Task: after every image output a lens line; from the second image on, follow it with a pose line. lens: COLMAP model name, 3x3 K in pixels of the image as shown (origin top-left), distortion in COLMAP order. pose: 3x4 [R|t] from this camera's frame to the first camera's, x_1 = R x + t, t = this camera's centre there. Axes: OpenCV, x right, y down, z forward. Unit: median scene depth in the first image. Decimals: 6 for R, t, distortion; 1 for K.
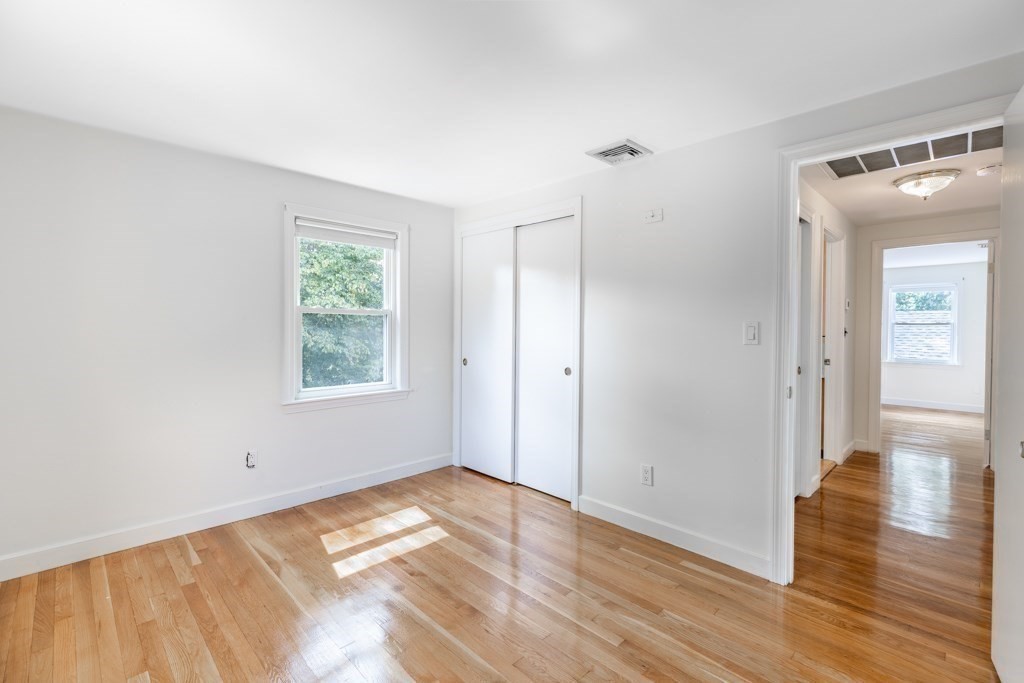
lens RADIAL K [[455.0, 0, 514.2], [0, 455.0, 331.6], [0, 0, 1]] dist [-0.001610, -0.000444]
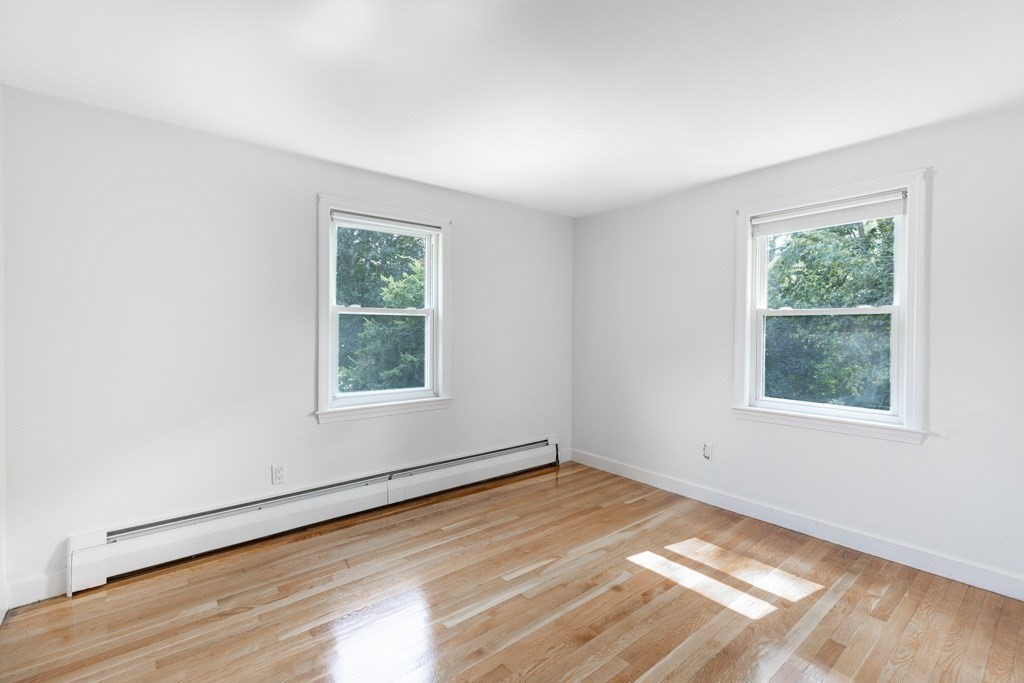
lens RADIAL K [[455.0, 0, 514.2], [0, 455.0, 331.6], [0, 0, 1]] dist [-0.001610, -0.000444]
pose [[-0.099930, -0.001487, -0.994993, 0.576864], [-0.014161, 0.999900, -0.000072, -0.002112], [0.994894, 0.014082, -0.099941, 0.646407]]
